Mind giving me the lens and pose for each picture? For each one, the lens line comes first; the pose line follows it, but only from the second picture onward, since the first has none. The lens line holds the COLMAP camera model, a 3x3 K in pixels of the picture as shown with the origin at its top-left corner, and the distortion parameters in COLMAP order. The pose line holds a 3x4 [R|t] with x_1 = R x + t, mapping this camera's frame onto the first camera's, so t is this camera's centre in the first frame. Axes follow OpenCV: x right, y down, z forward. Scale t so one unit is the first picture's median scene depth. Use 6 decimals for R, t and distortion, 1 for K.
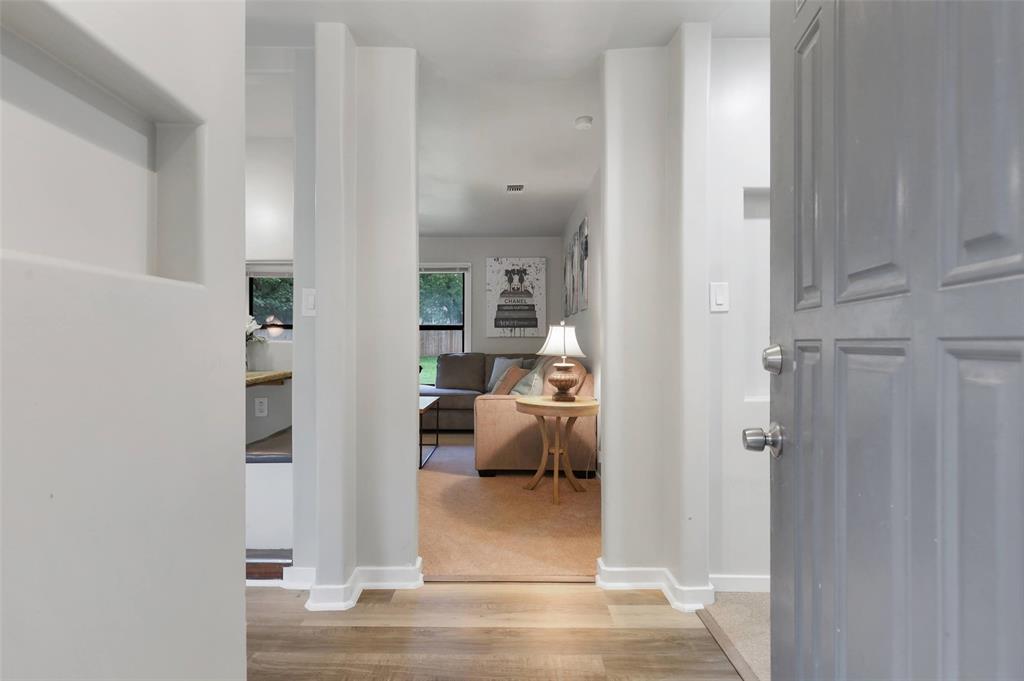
lens RADIAL K [[542.6, 0, 511.8], [0, 542.6, 341.3], [0, 0, 1]] dist [0.003462, 0.000147]
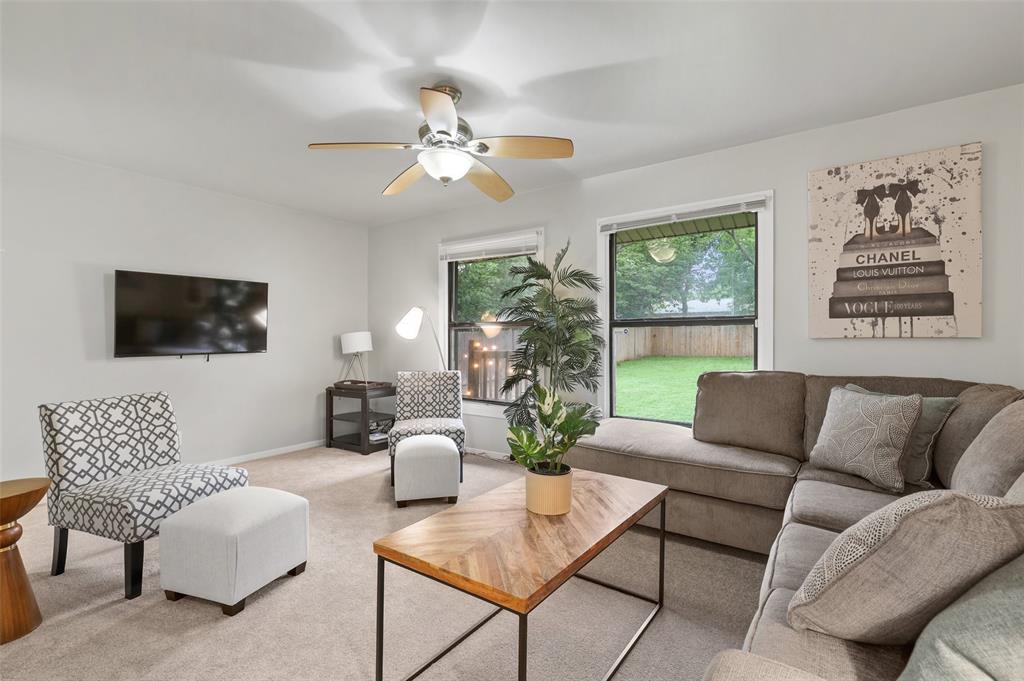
lens RADIAL K [[466.0, 0, 521.1], [0, 466.0, 338.2], [0, 0, 1]] dist [0.005735, -0.000054]
pose [[0.819212, -0.001525, -0.573489, -0.018411], [-0.000390, 0.999995, -0.003215, -0.006626], [0.573491, 0.002858, 0.819207, 0.518379]]
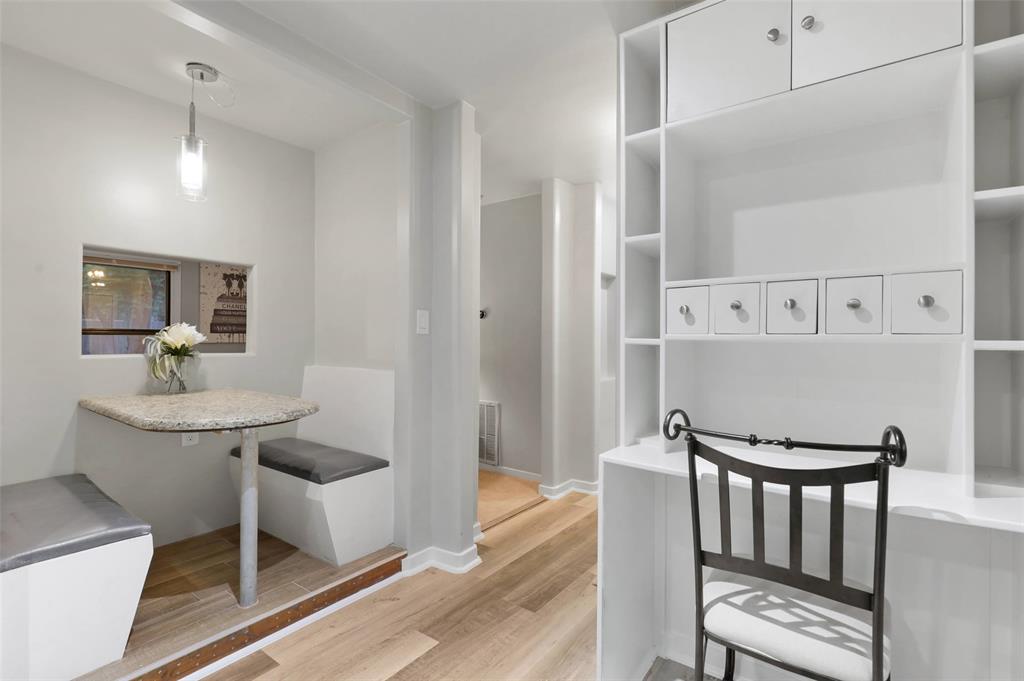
lens RADIAL K [[466.0, 0, 516.9], [0, 466.0, 338.3], [0, 0, 1]] dist [0.005735, -0.000054]
pose [[0.591230, 0.005915, 0.806482, -0.372356], [0.000554, 0.999970, -0.007741, -0.009544], [-0.806503, 0.005023, 0.591208, 0.088002]]
